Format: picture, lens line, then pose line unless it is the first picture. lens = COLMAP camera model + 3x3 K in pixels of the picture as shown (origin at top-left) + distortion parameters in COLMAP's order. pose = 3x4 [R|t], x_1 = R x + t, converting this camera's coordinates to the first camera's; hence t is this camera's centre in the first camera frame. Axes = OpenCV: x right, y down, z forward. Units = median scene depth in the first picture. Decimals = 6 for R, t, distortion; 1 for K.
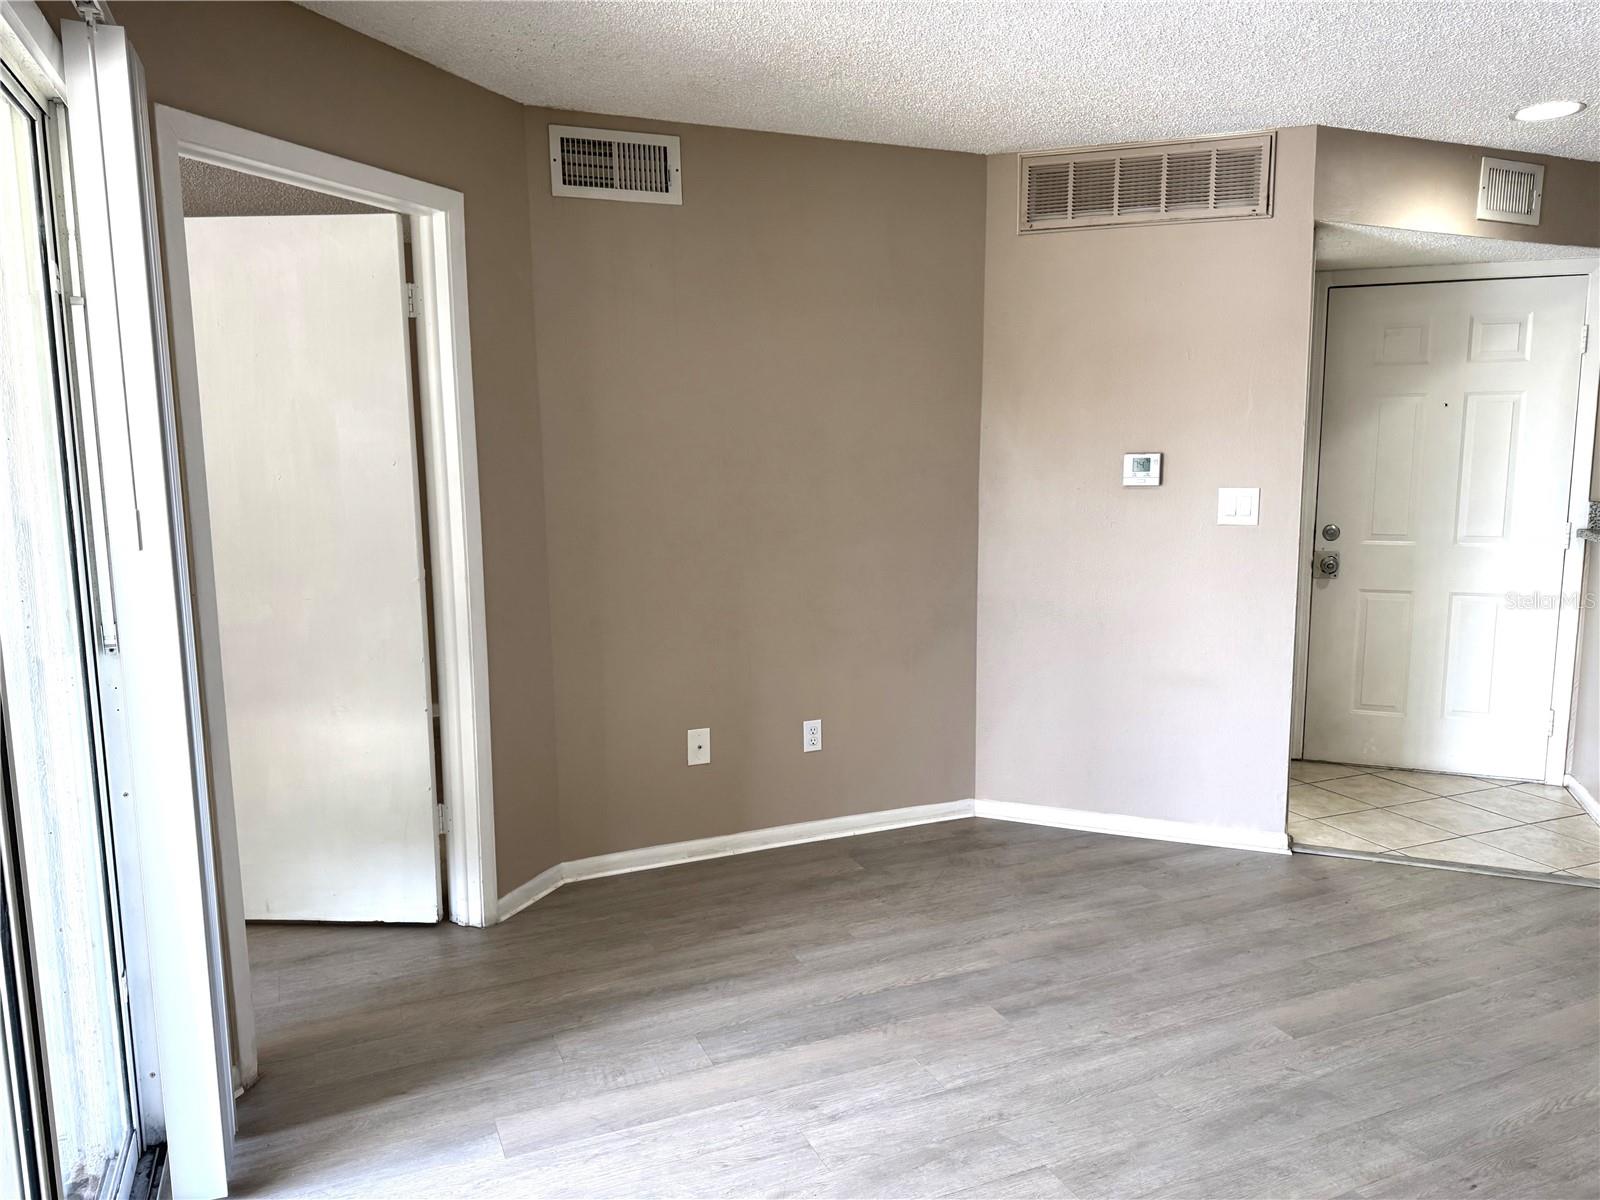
lens RADIAL K [[1124.8, 0, 798.1], [0, 1124.8, 602.8], [0, 0, 1]] dist [0.060759, -0.073877]
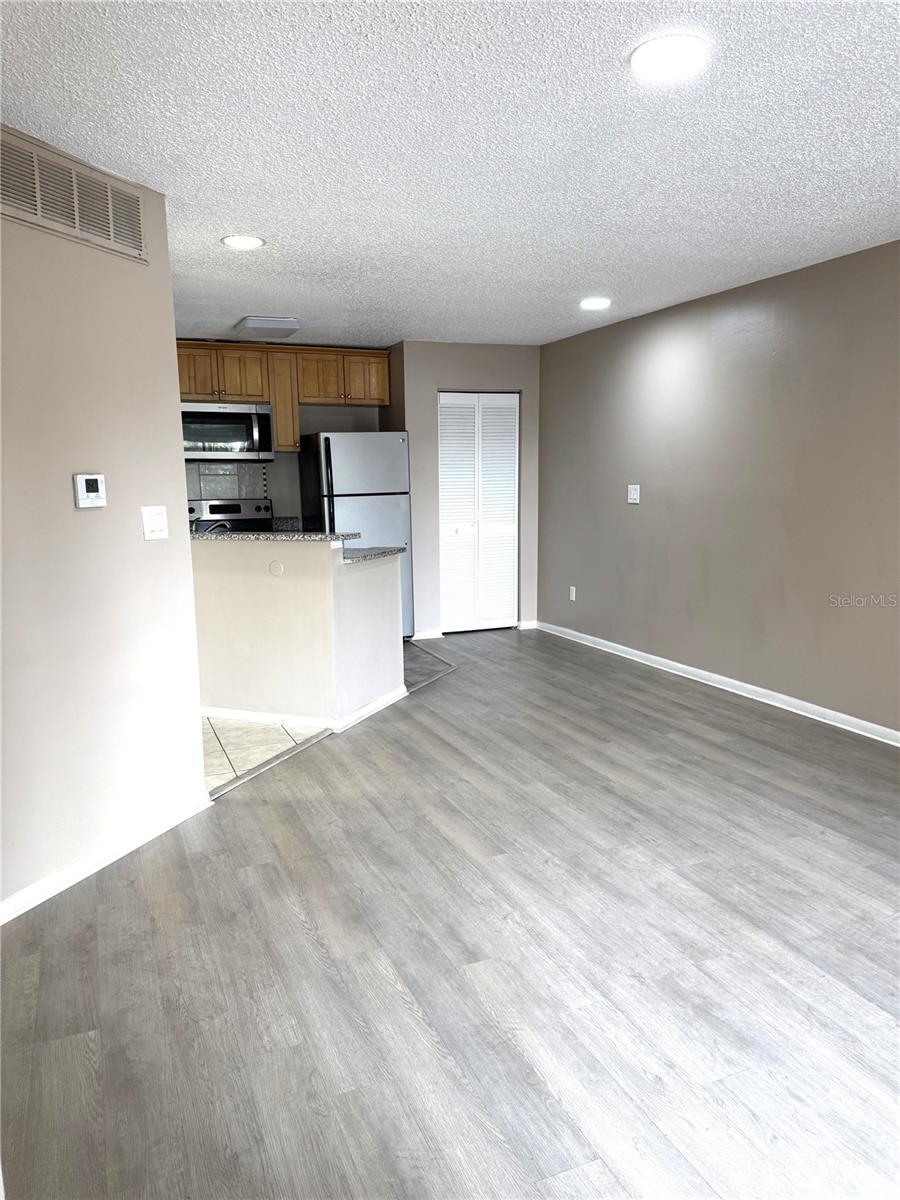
lens RADIAL K [[843.6, 0, 456.4], [0, 843.6, 602.5], [0, 0, 1]] dist [0.060759, -0.073877]
pose [[0.002163, -0.142733, 0.989759, -0.496815], [0.151334, 0.978409, 0.140765, -0.090157], [-0.988480, 0.149480, 0.023716, 0.770889]]
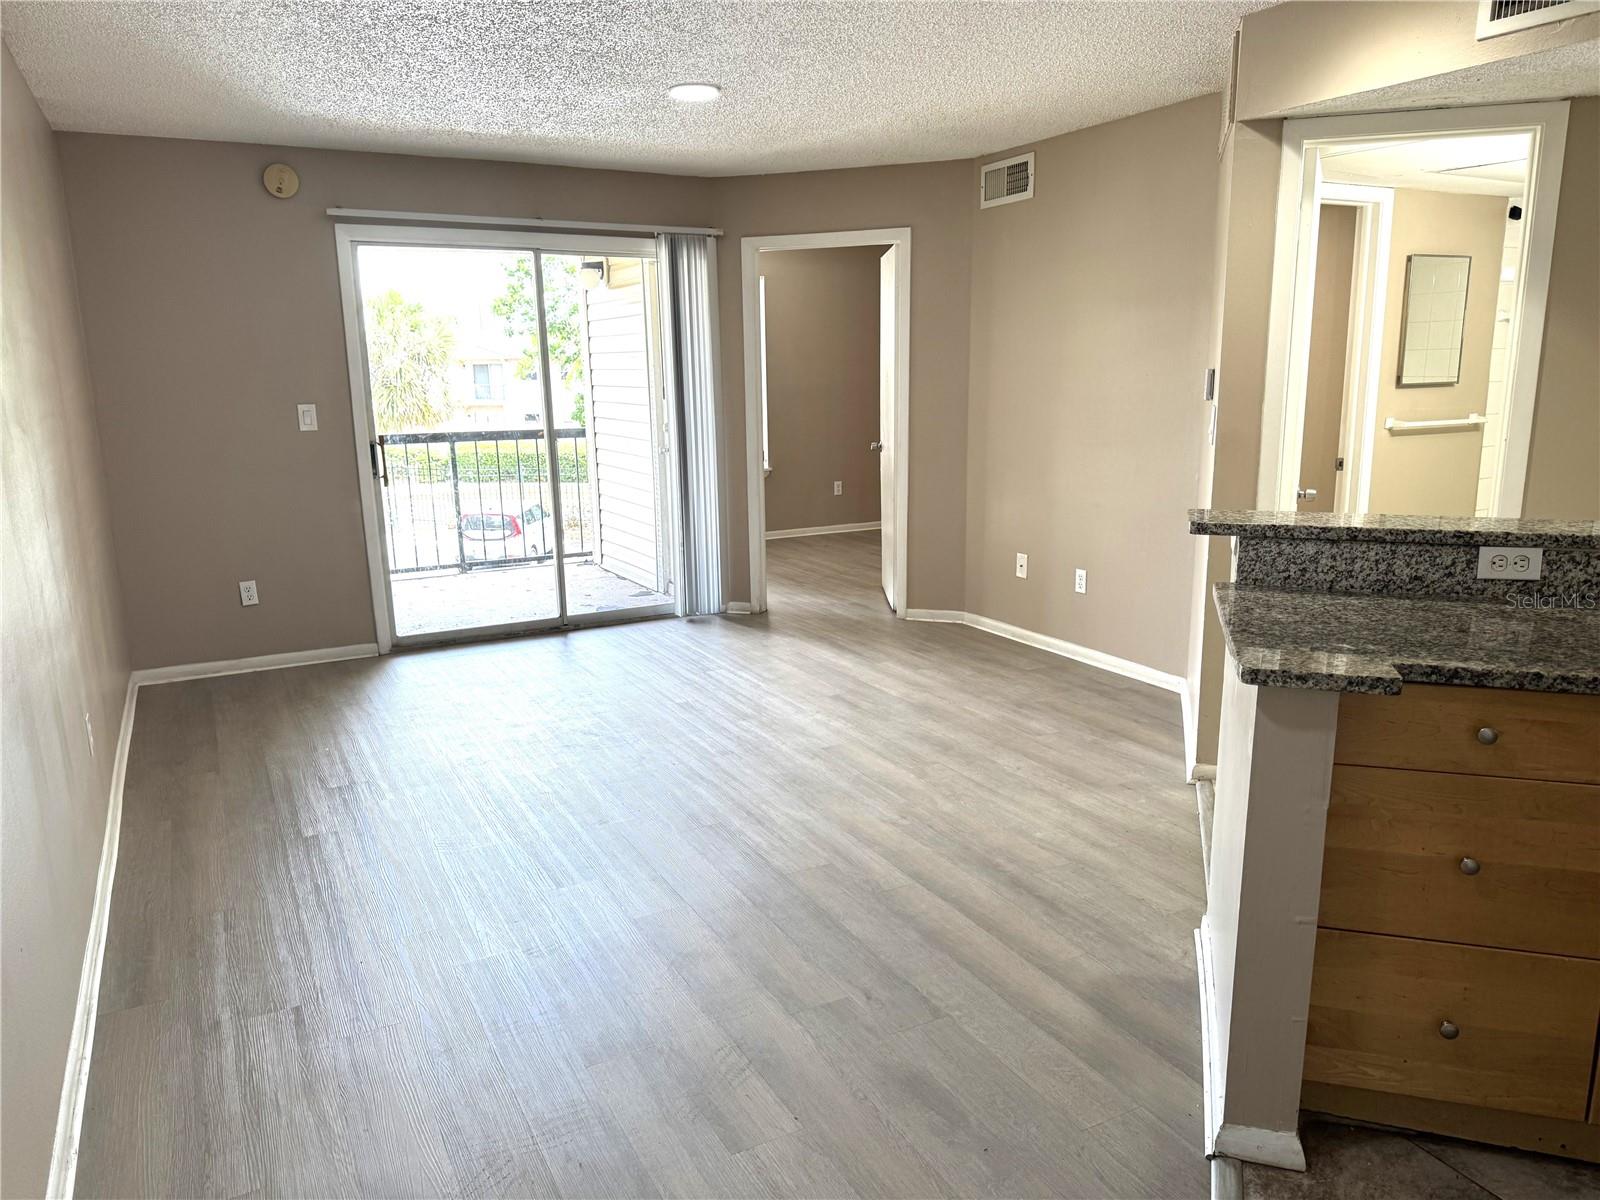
lens RADIAL K [[1124.8, 0, 804.4], [0, 1124.8, 607.7], [0, 0, 1]] dist [0.060759, -0.073877]
pose [[0.080368, 0.218055, -0.972622, 1.495136], [-0.123526, 0.970435, 0.207358, -0.101624], [0.989082, 0.103479, 0.104927, 0.617621]]
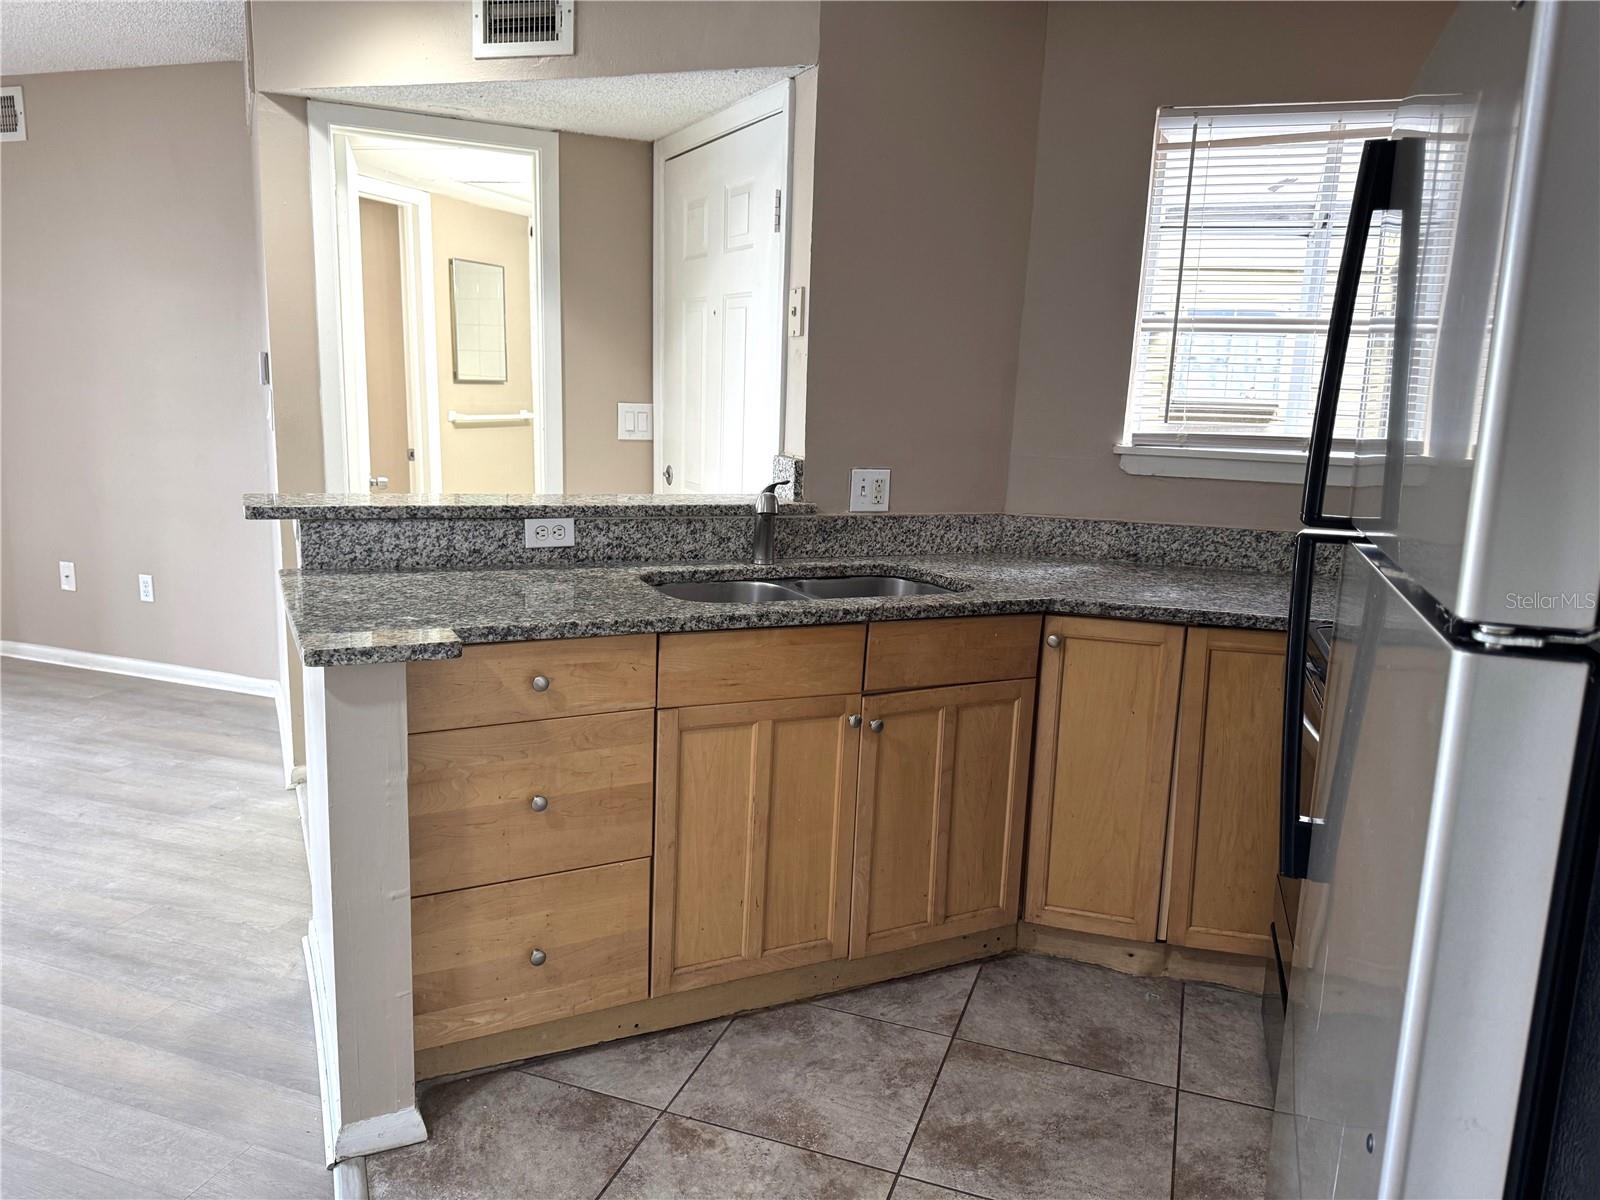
lens RADIAL K [[1124.8, 0, 804.5], [0, 1124.8, 600.8], [0, 0, 1]] dist [0.060759, -0.073877]
pose [[0.740270, 0.167190, -0.651190, 1.492830], [-0.134752, 0.985828, 0.099922, -0.092279], [0.658667, 0.013780, 0.752308, 0.644005]]
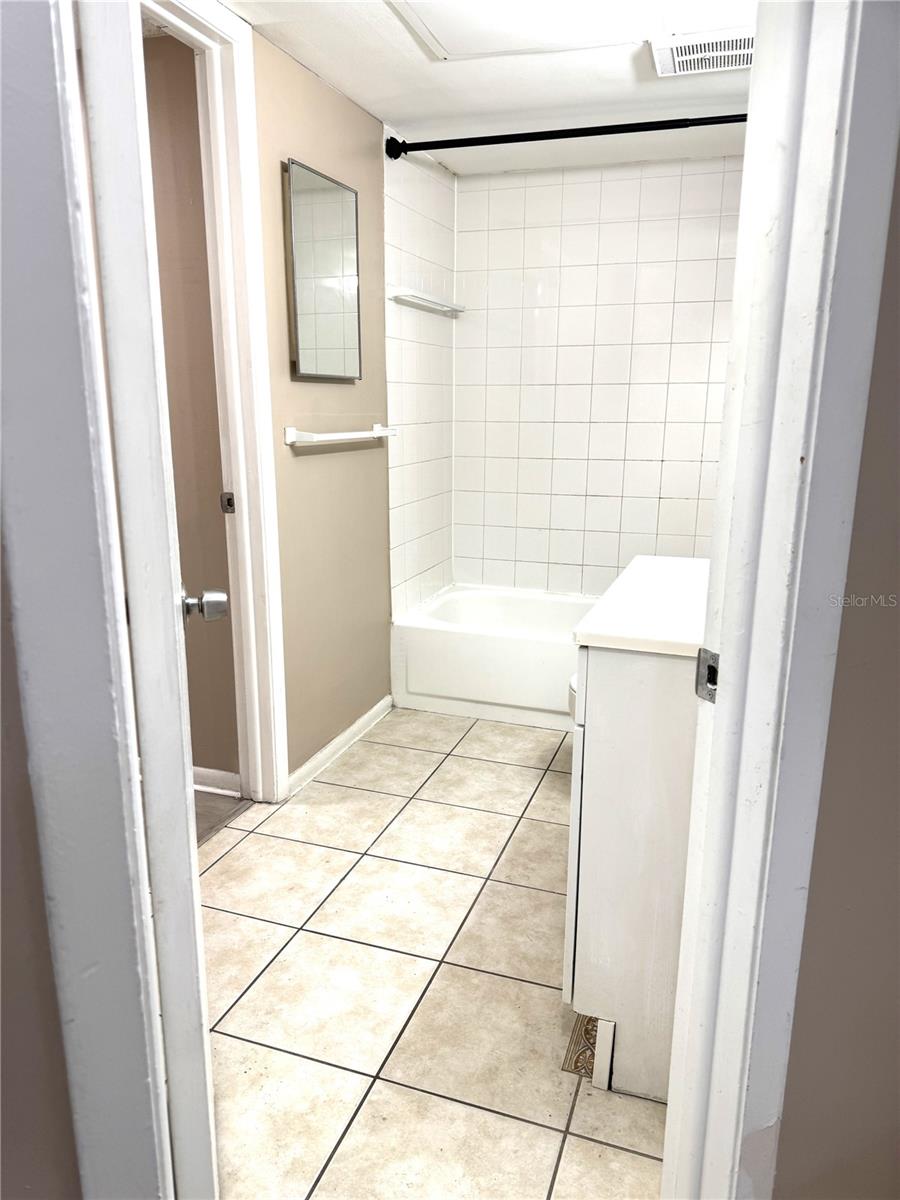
lens RADIAL K [[843.6, 0, 457.3], [0, 843.6, 600.8], [0, 0, 1]] dist [0.060759, -0.073877]
pose [[0.737906, 0.171664, -0.652707, 0.654632], [-0.108455, 0.984704, 0.136369, -0.097544], [0.666132, -0.029838, 0.745237, 1.061140]]
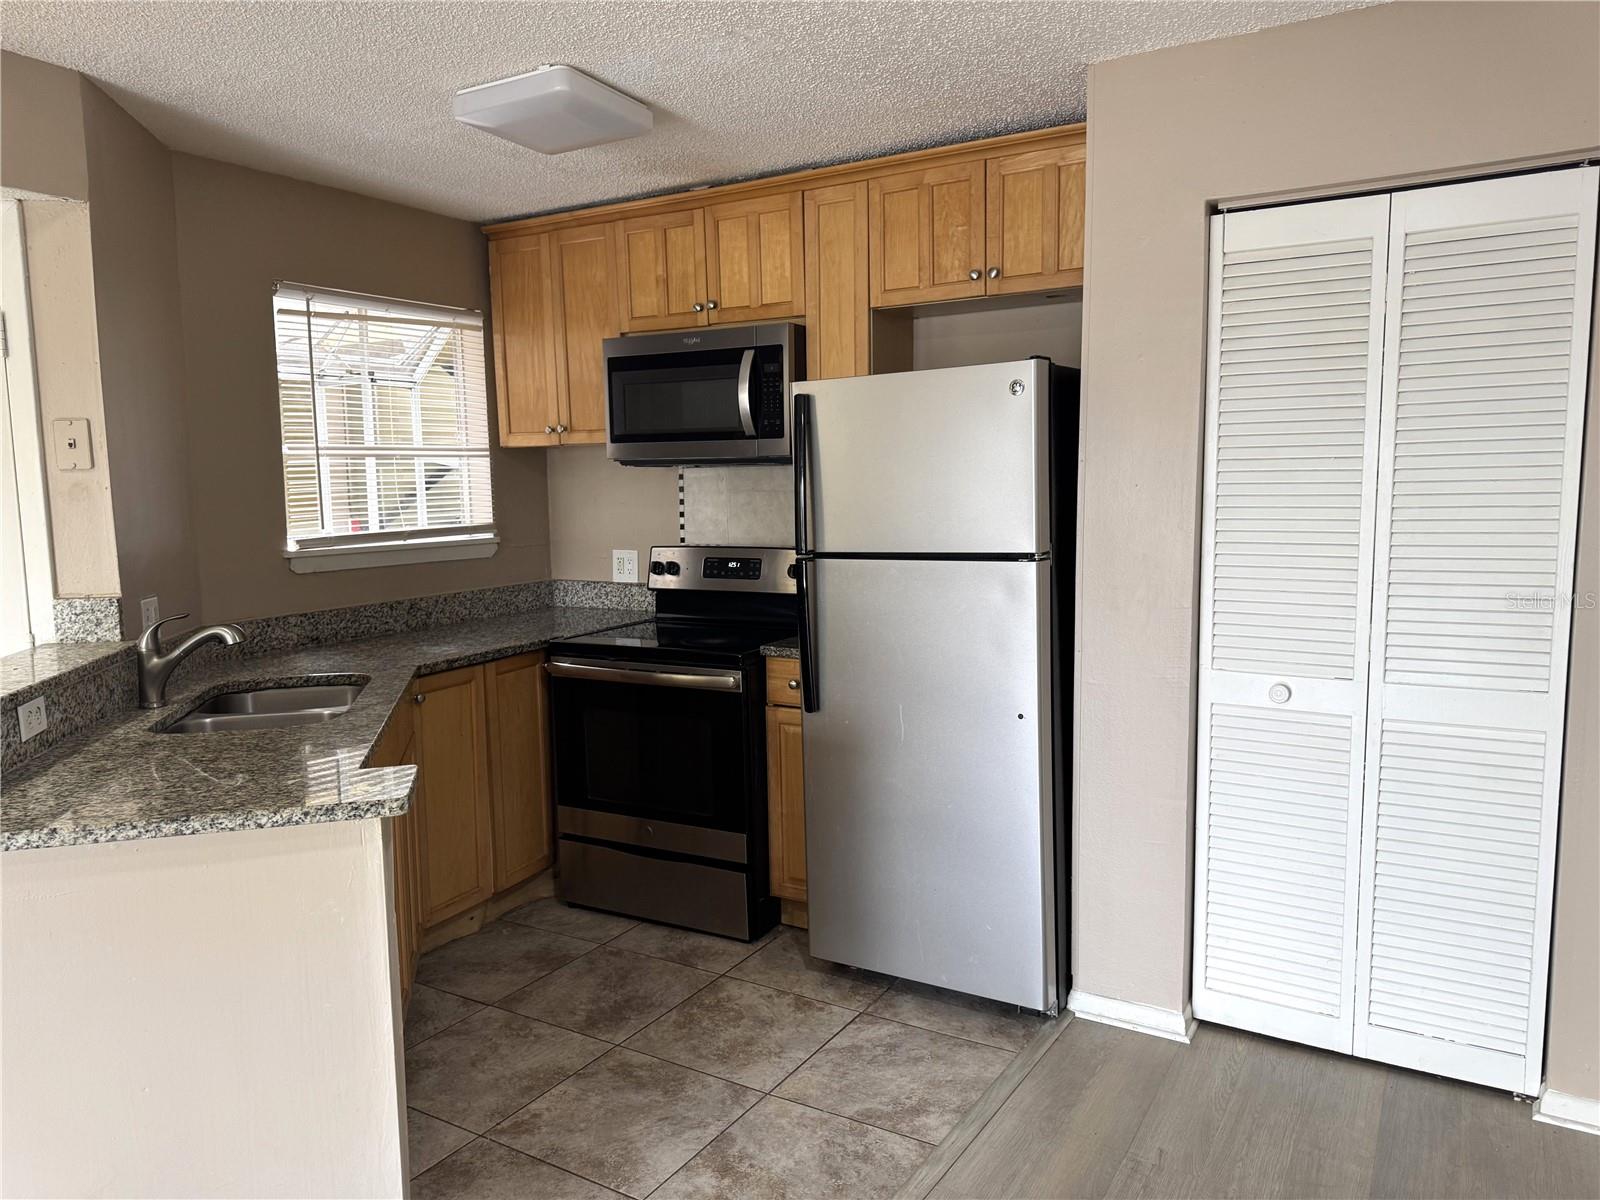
lens RADIAL K [[1124.8, 0, 809.2], [0, 1124.8, 603.5], [0, 0, 1]] dist [0.060759, -0.073877]
pose [[0.807624, -0.071387, 0.585360, 0.851192], [0.091356, 0.995808, -0.004601, -0.059701], [-0.582578, 0.057192, 0.810760, 0.339084]]
